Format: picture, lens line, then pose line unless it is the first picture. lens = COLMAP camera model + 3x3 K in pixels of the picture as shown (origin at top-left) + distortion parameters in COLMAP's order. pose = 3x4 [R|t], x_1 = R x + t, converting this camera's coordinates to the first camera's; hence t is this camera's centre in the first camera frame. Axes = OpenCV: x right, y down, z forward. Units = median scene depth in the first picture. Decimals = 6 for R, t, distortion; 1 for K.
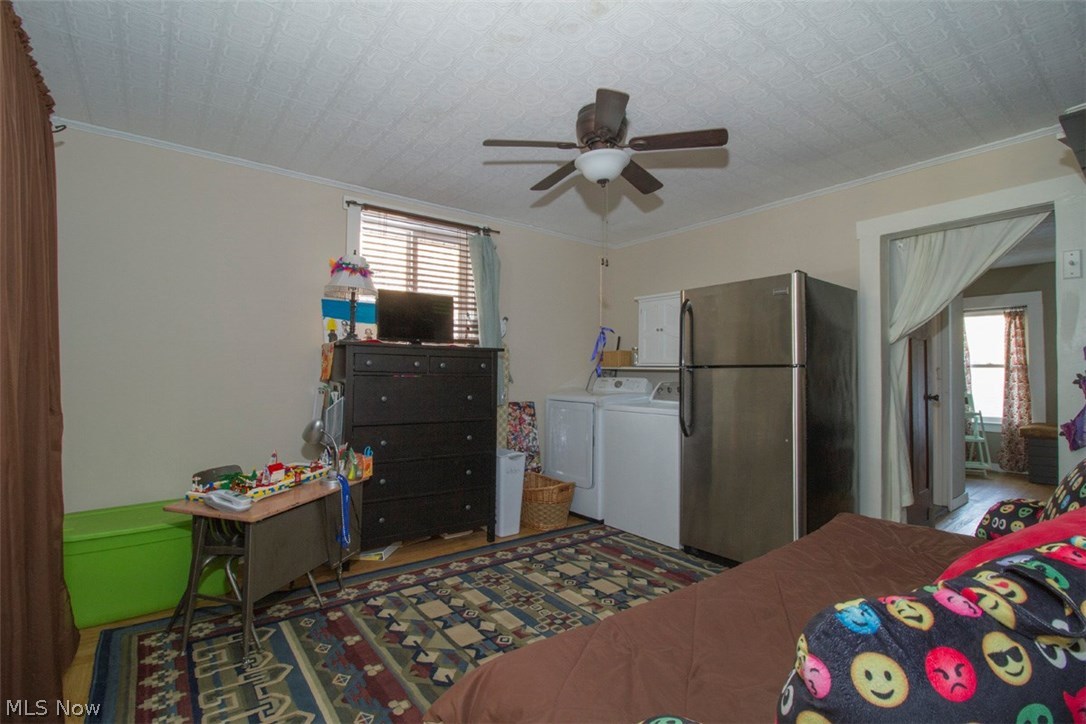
lens RADIAL K [[505.1, 0, 538.5], [0, 505.1, 358.8], [0, 0, 1]] dist [-0.018164, -0.002055]
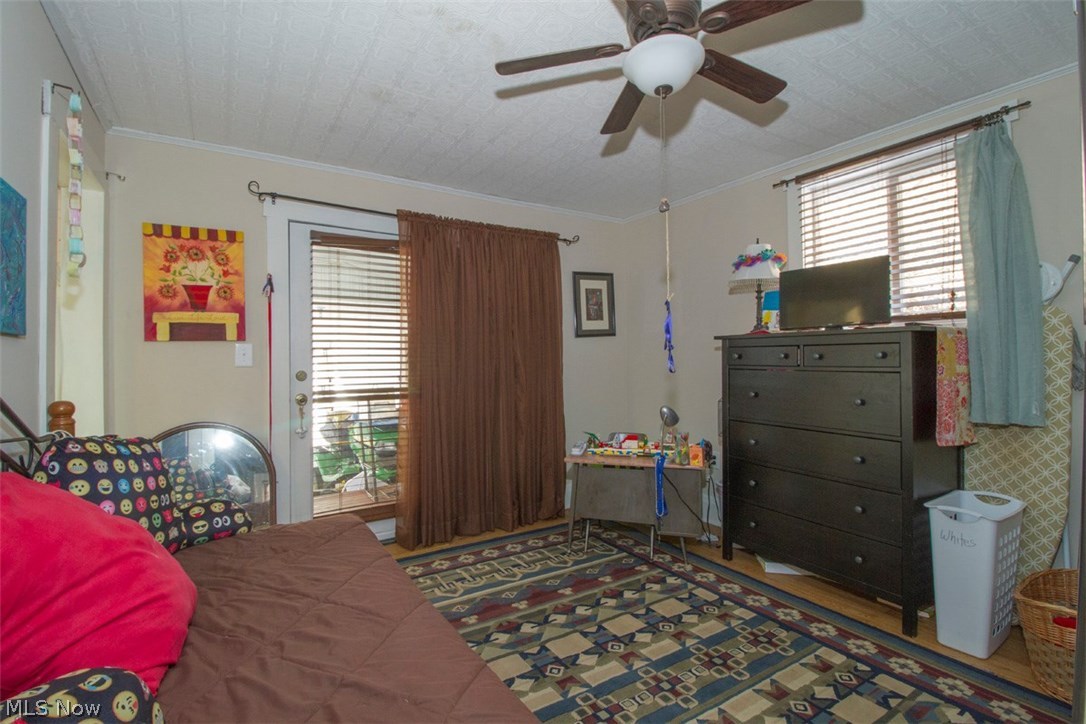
lens RADIAL K [[505.1, 0, 535.7], [0, 505.1, 358.9], [0, 0, 1]] dist [-0.018164, -0.002055]
pose [[-0.098867, -0.014047, -0.995002, 0.808586], [0.028605, 0.999447, -0.016952, 0.023071], [0.994689, -0.030138, -0.098410, 0.860129]]
